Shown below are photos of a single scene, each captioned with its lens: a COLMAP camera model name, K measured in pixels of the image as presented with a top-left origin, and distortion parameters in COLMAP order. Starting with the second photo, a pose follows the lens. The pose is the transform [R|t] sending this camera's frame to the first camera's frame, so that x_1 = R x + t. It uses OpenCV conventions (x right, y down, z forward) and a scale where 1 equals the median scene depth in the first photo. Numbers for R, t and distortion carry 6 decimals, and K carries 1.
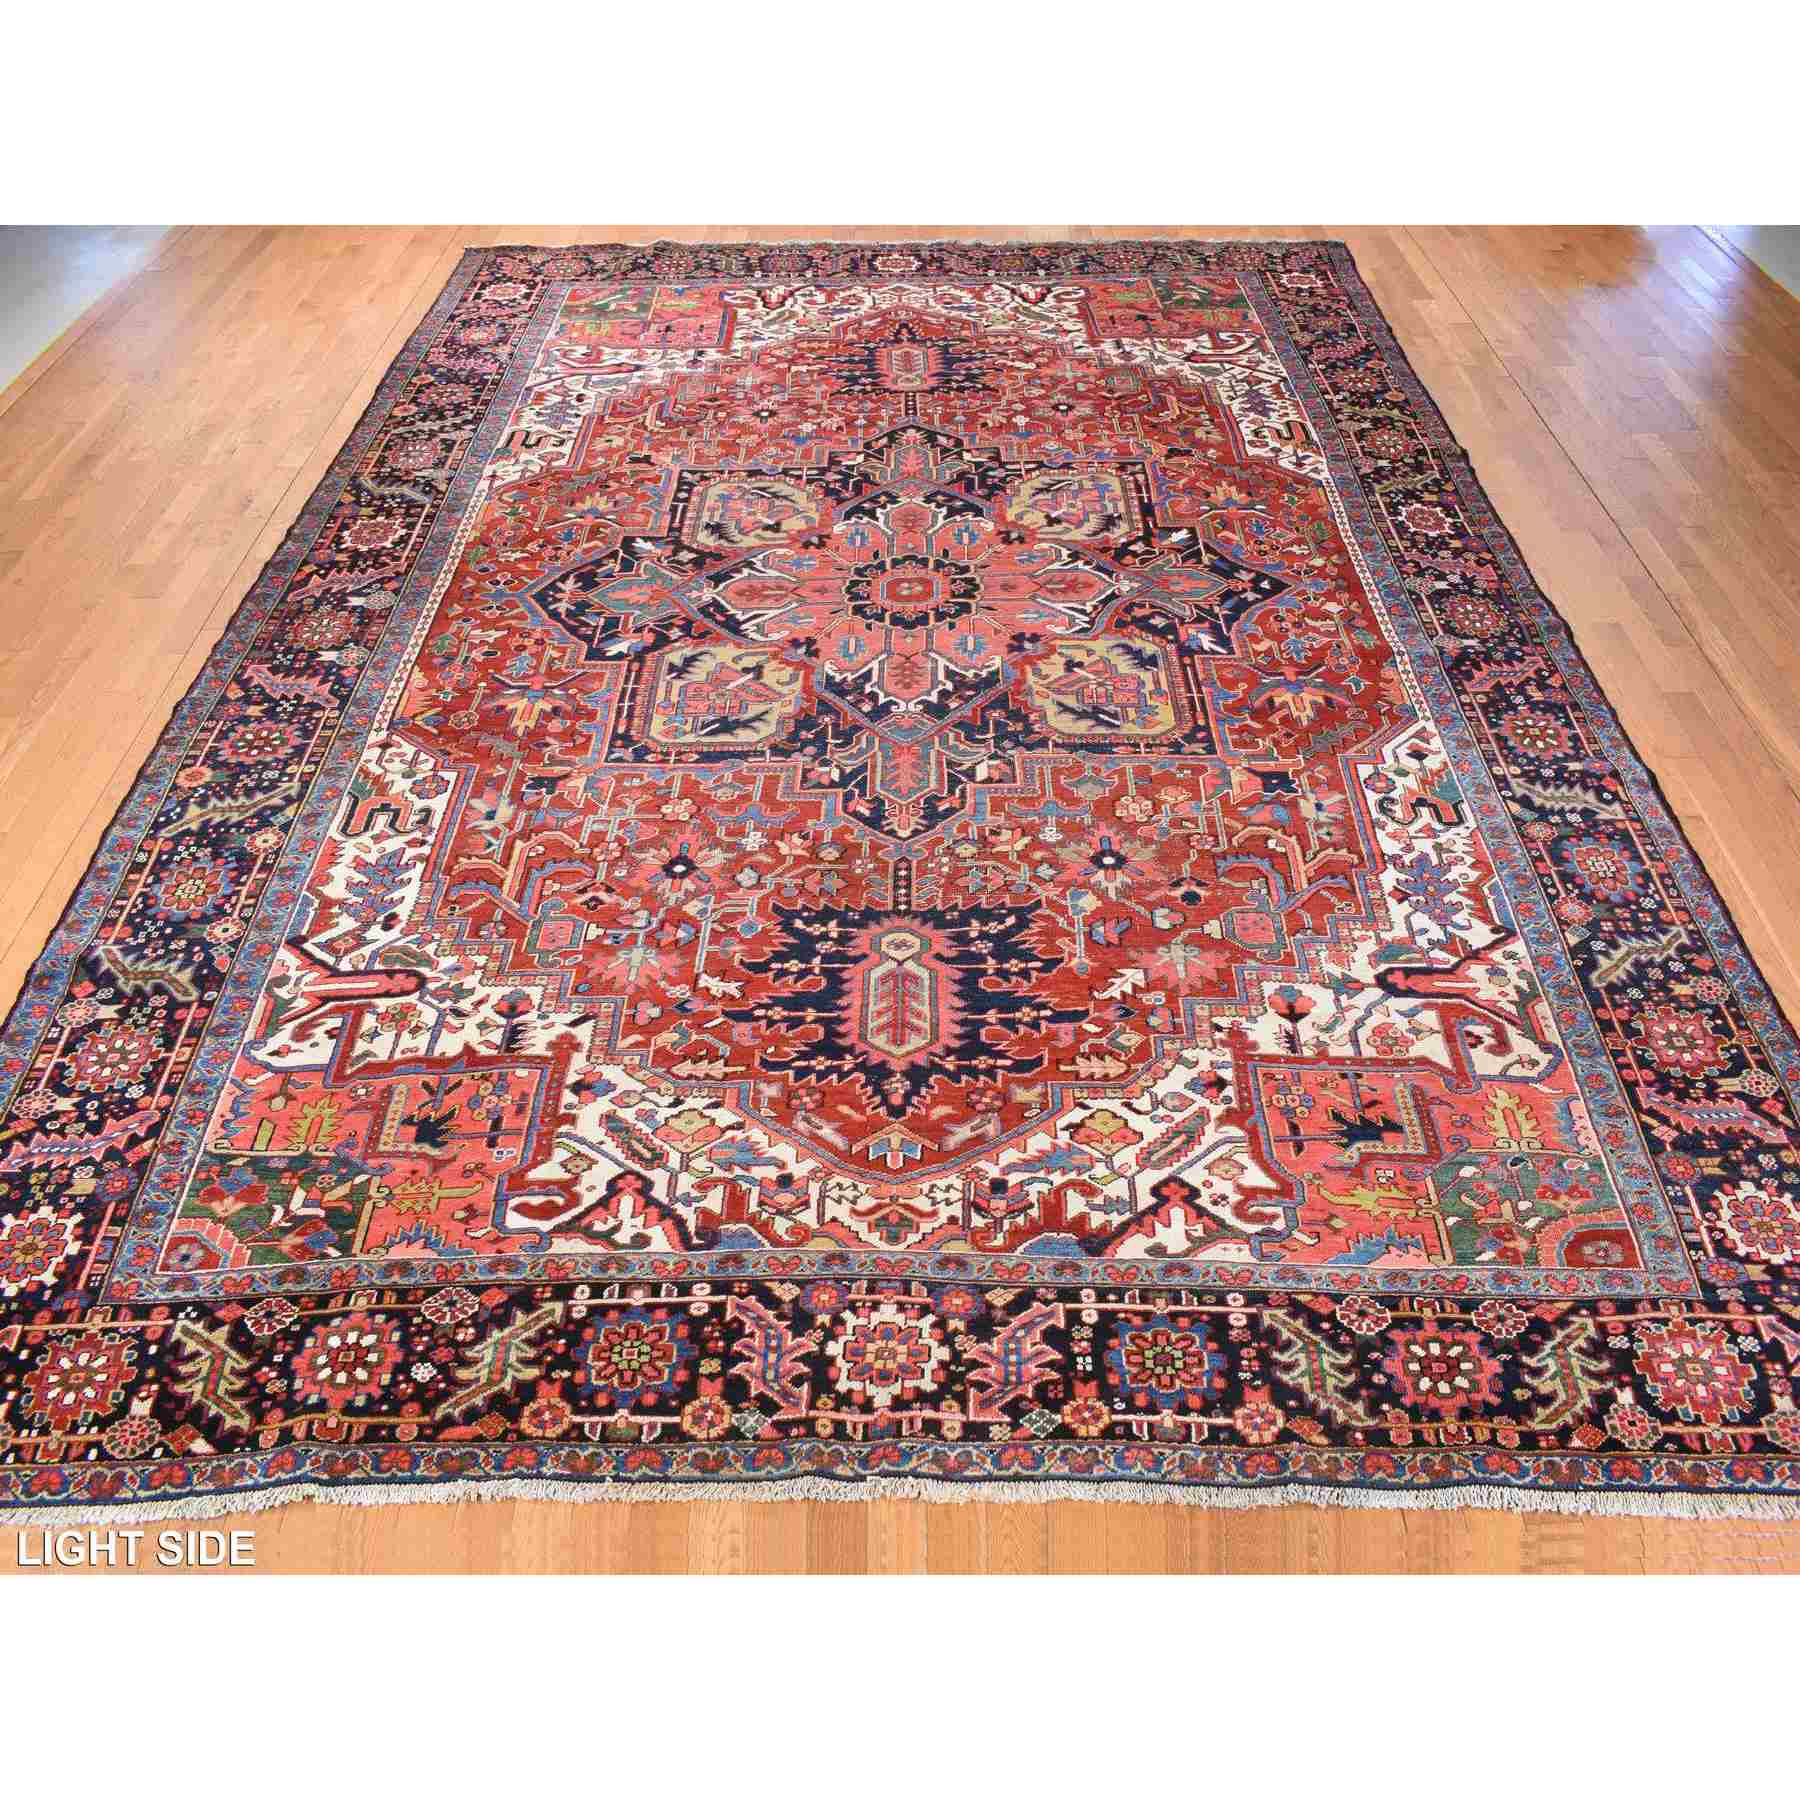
lens RADIAL K [[1253.8, 0, 918.7], [0, 1253.8, 892.3], [0, 0, 1]] dist [-0.085987, 0.003049]
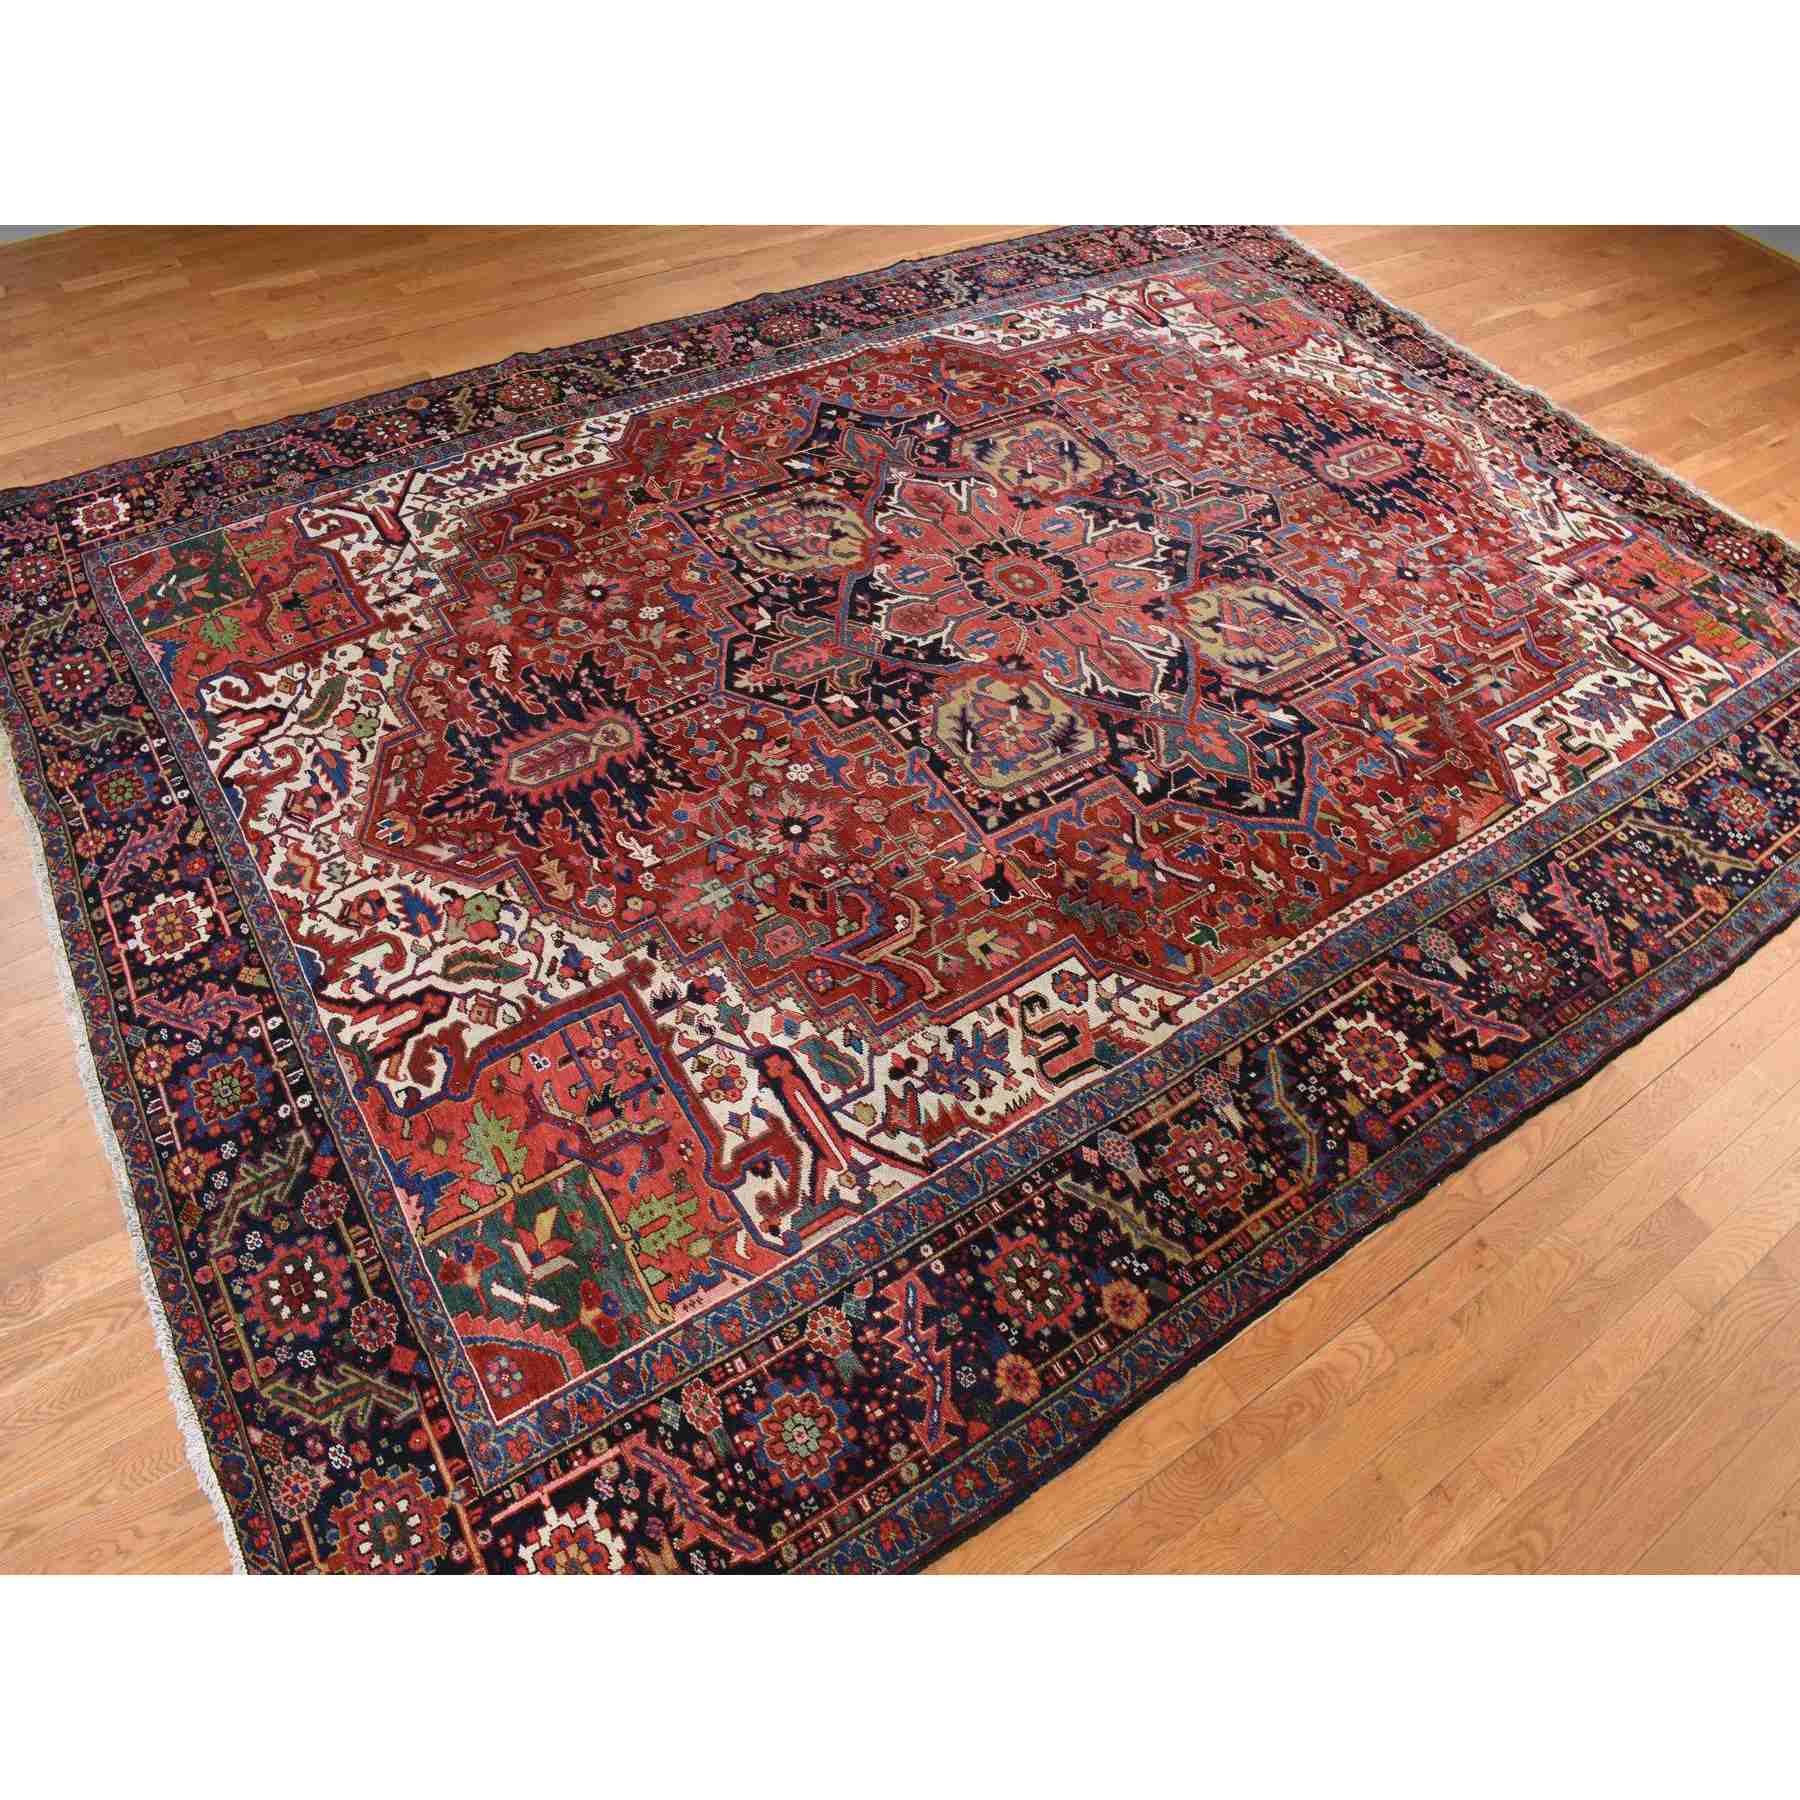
lens RADIAL K [[1253.8, 0, 918.7], [0, 1253.8, 892.3], [0, 0, 1]] dist [-0.085987, 0.003049]
pose [[-0.553729, -0.663388, 0.503290, -0.657050], [0.583700, 0.121827, 0.802778, -1.110656], [-0.593867, 0.738292, 0.319761, 0.960166]]
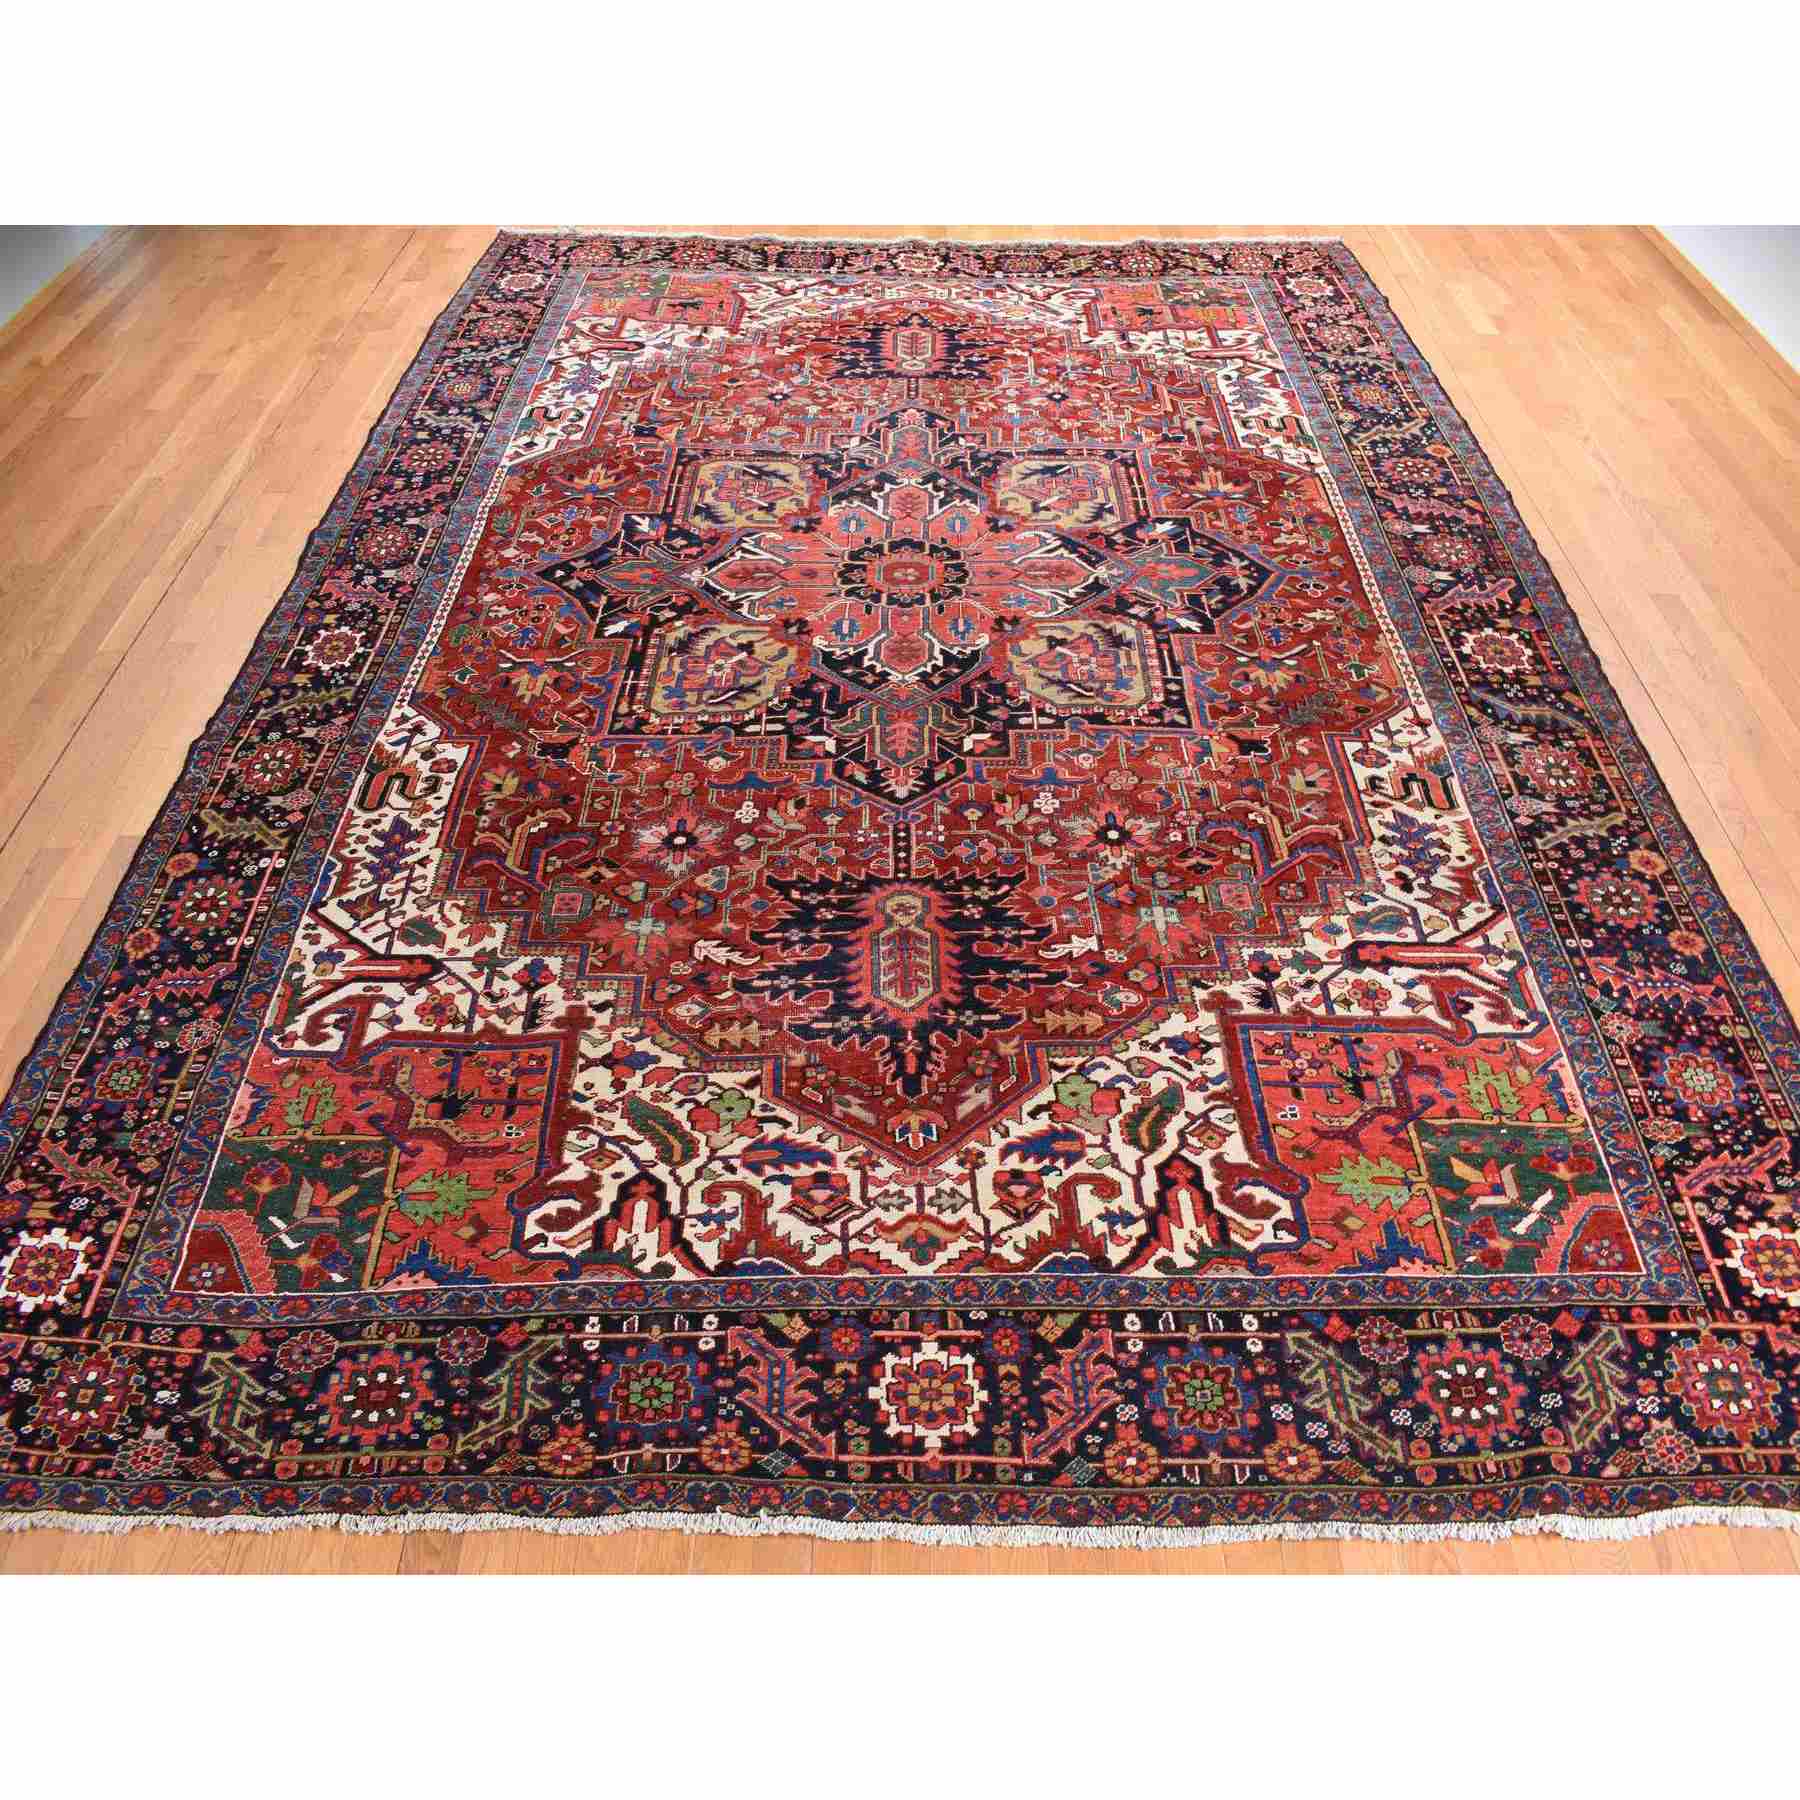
lens RADIAL K [[1192.3, 0, 900.0], [0, 1192.3, 900.0], [0, 0, 1]] dist [-0.075833, 0.000308]
pose [[-0.999883, -0.007958, 0.013038, -0.017807], [0.014182, -0.166610, 0.985921, -1.312246], [-0.005673, 0.985991, 0.166704, 1.156832]]
